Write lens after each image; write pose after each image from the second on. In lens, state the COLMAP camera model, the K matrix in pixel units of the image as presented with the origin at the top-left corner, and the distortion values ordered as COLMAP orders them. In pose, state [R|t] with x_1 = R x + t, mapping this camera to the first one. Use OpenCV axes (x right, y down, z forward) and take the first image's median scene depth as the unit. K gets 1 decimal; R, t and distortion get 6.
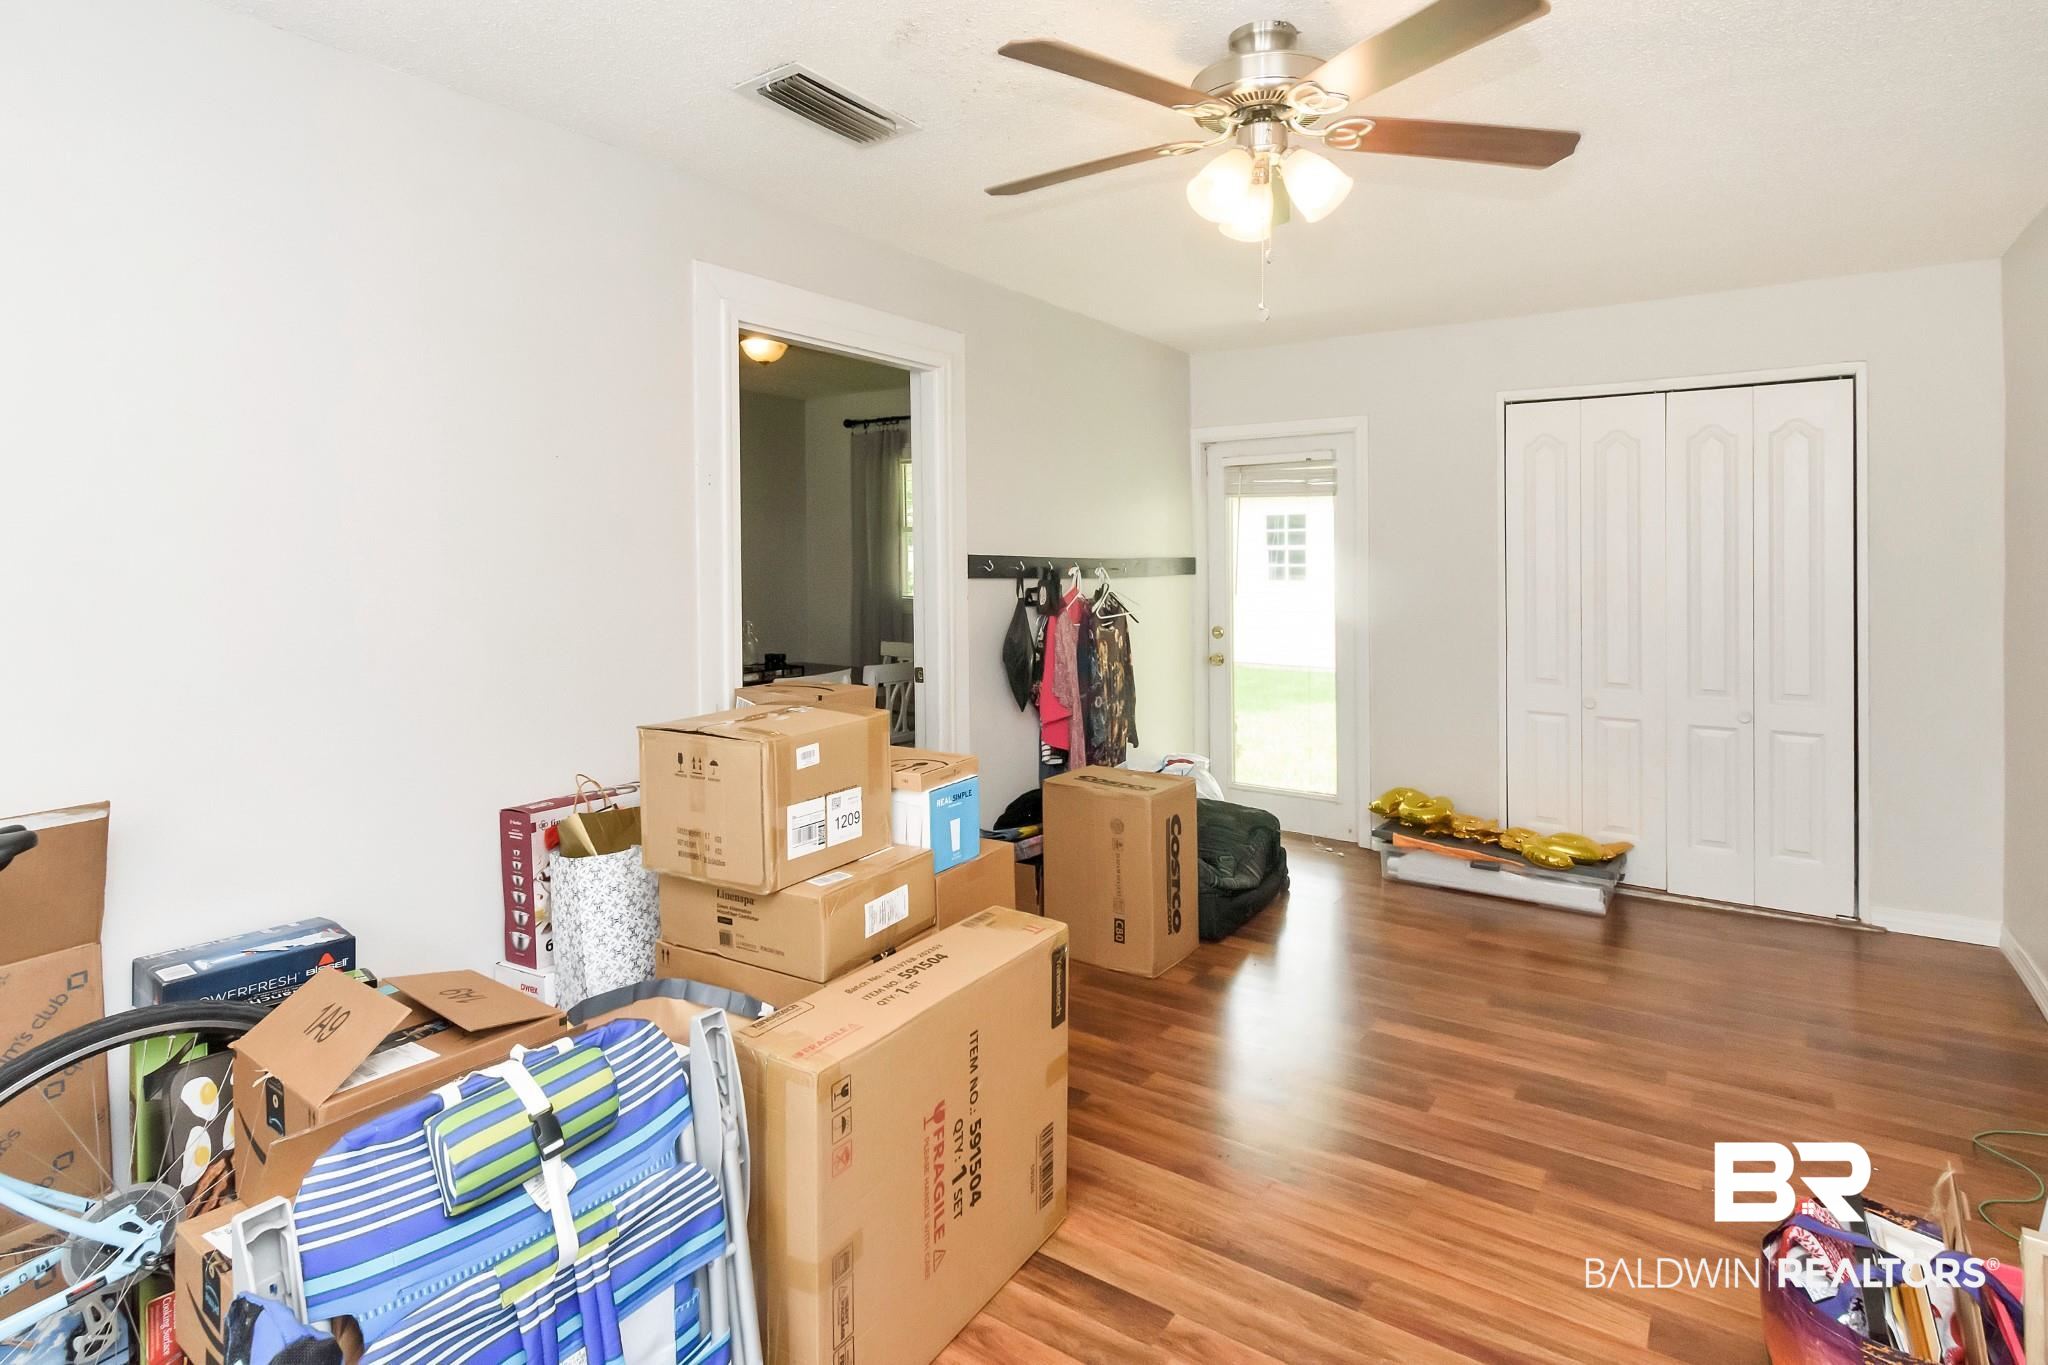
lens RADIAL K [[1039.6, 0, 1024.0], [0, 1039.6, 682.5], [0, 0, 1]] dist [-0.000826, -0.000101]
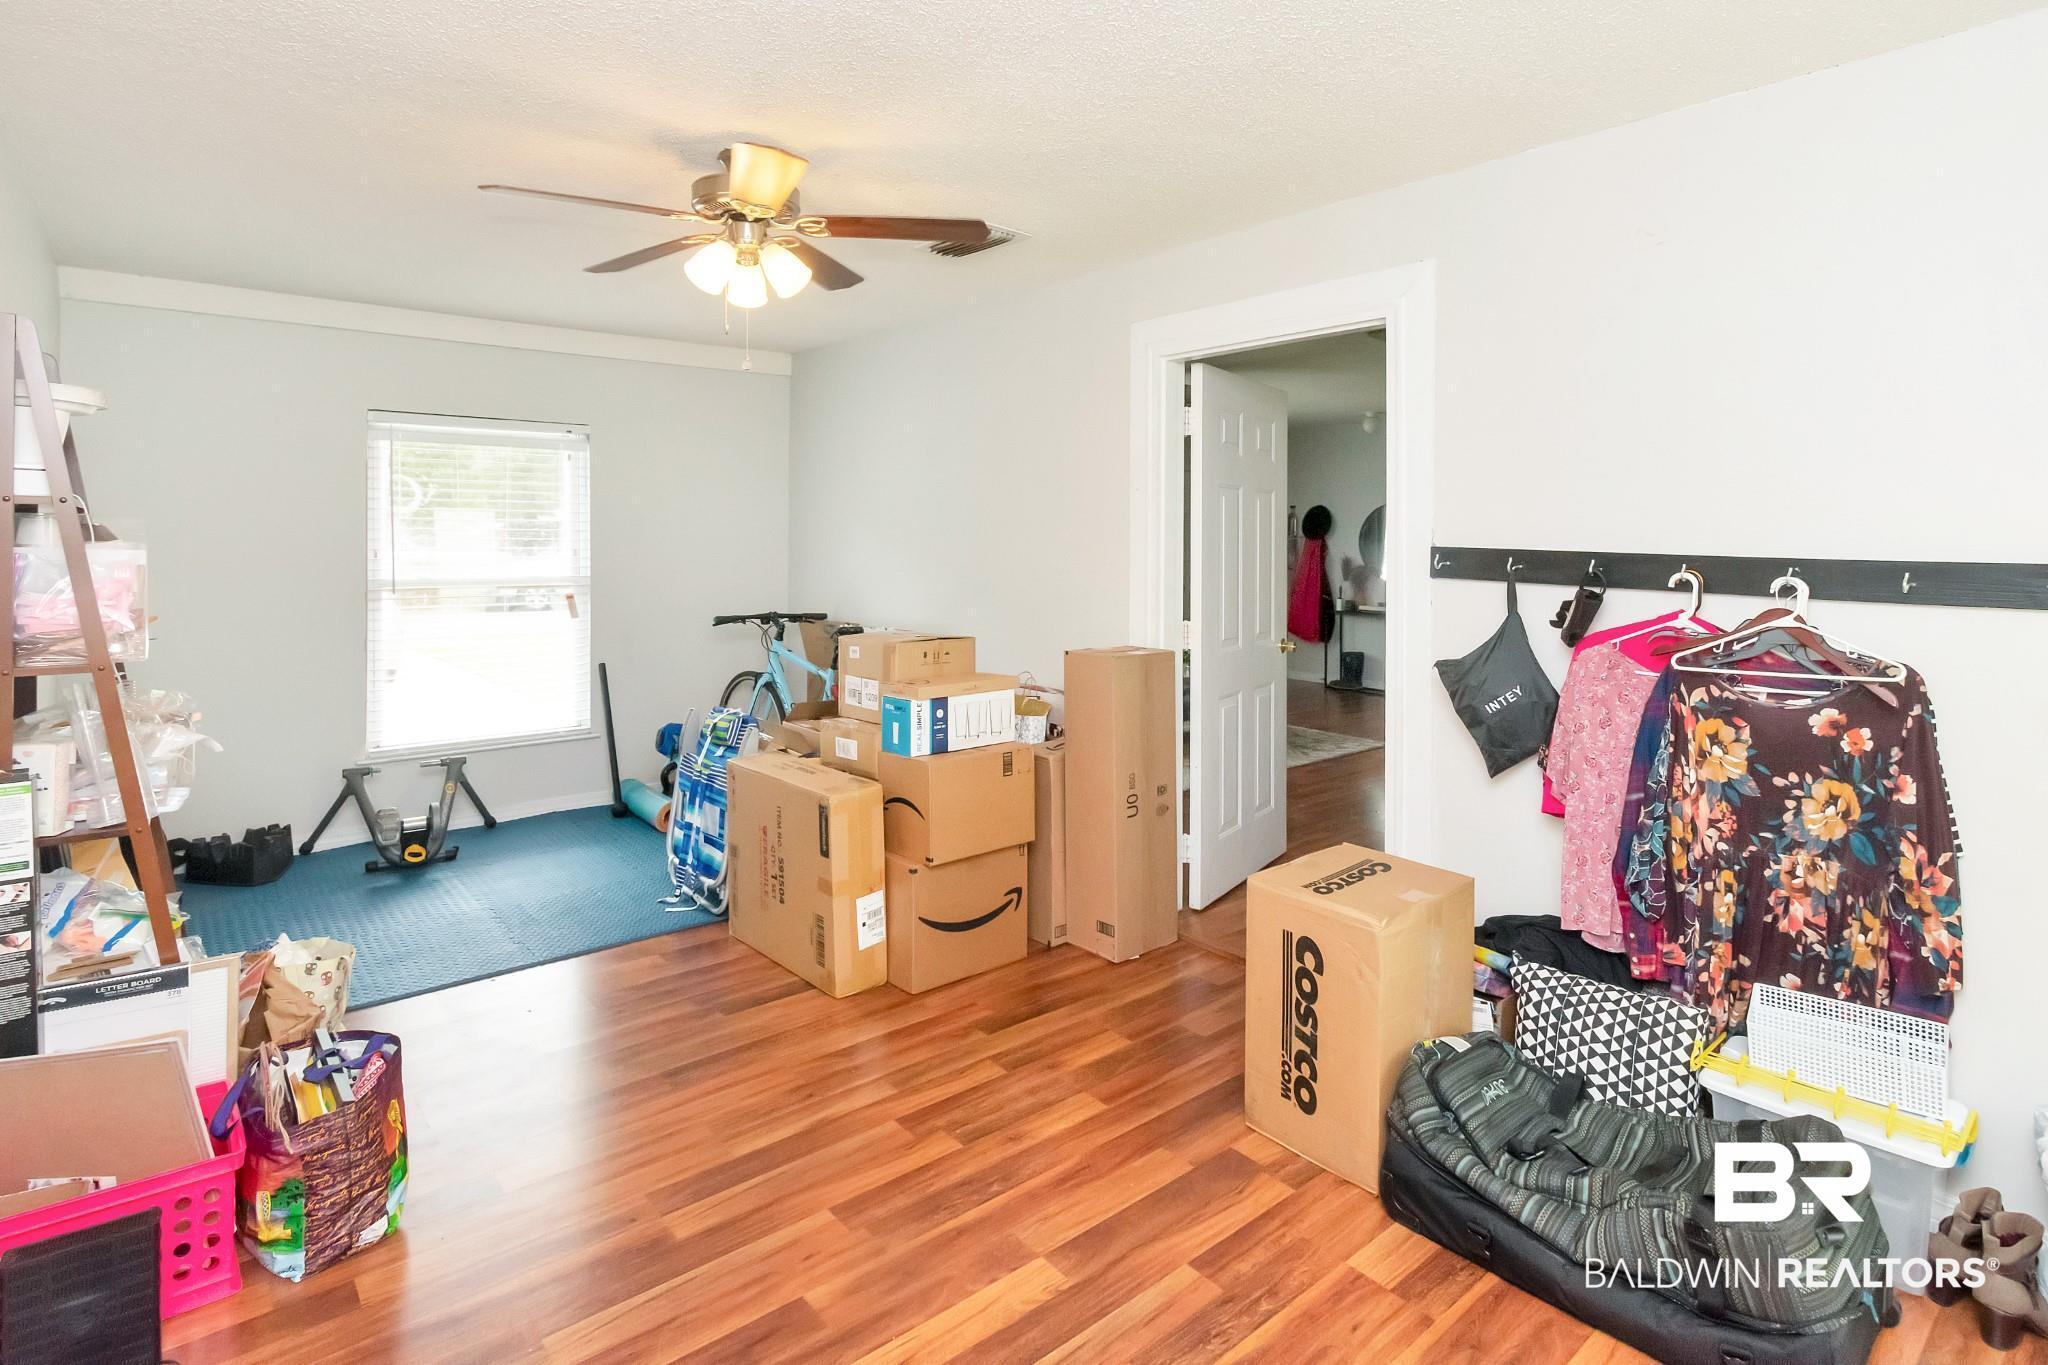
lens RADIAL K [[1039.6, 0, 1024.0], [0, 1039.6, 682.5], [0, 0, 1]] dist [-0.000826, -0.000101]
pose [[-0.265786, 0.136979, -0.954251, 1.115458], [-0.118285, 0.977741, 0.173296, -0.175501], [0.956748, 0.158934, -0.243667, 1.312450]]
